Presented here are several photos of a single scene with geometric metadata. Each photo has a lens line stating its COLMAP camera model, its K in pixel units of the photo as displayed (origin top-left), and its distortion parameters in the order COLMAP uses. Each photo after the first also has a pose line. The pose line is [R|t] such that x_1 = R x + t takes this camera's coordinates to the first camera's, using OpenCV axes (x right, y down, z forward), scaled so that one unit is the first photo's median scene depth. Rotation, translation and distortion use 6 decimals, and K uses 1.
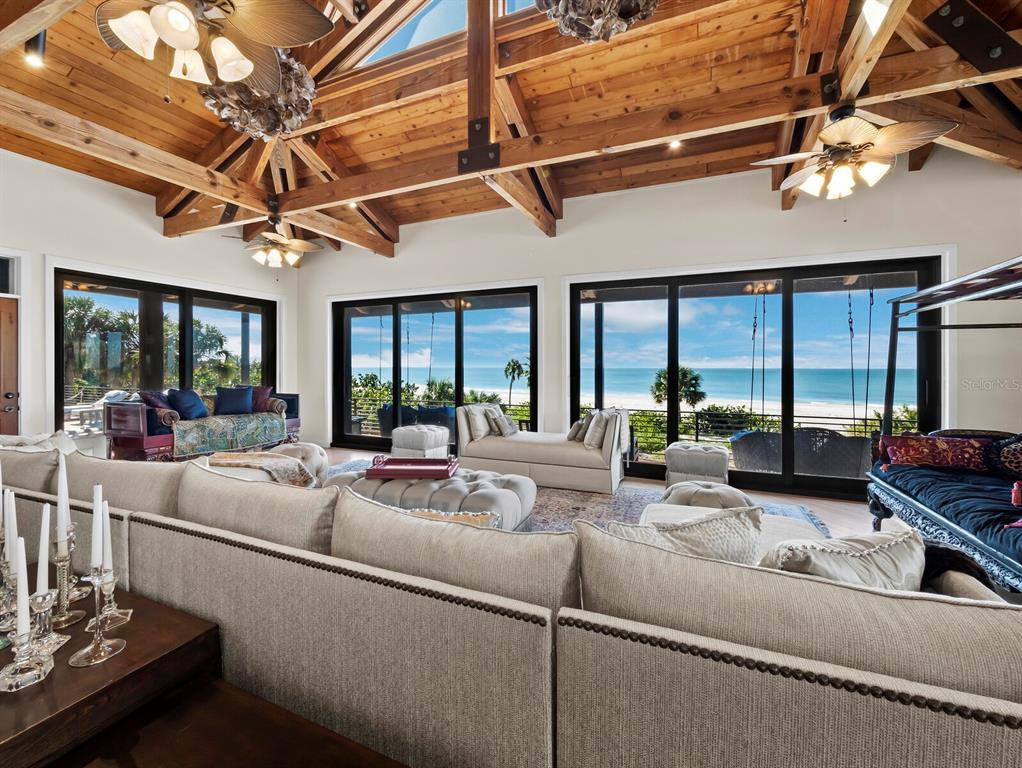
lens RADIAL K [[435.3, 0, 490.1], [0, 435.3, 379.3], [0, 0, 1]] dist [0.000080, 0.000184]
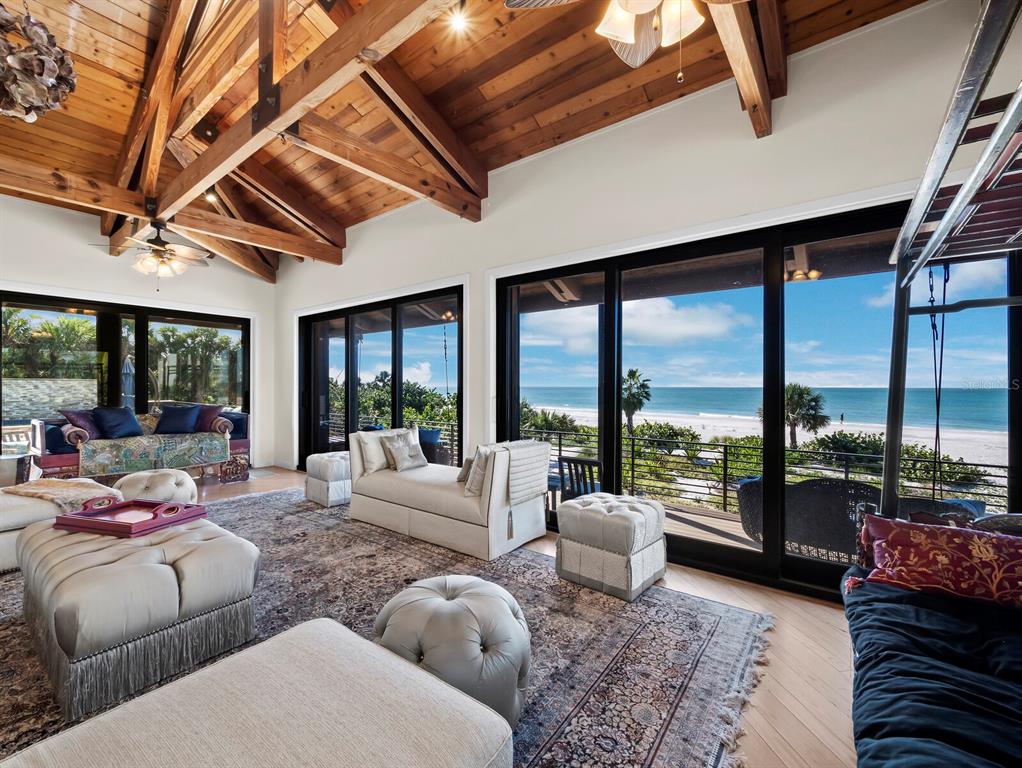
lens RADIAL K [[430.5, 0, 496.3], [0, 430.5, 397.1], [0, 0, 1]] dist [0.001661, 0.000128]
pose [[0.972667, 0.006413, -0.232118, 0.366317], [-0.006934, 0.999975, -0.001429, -0.005799], [0.232103, 0.002999, 0.972687, 0.246312]]
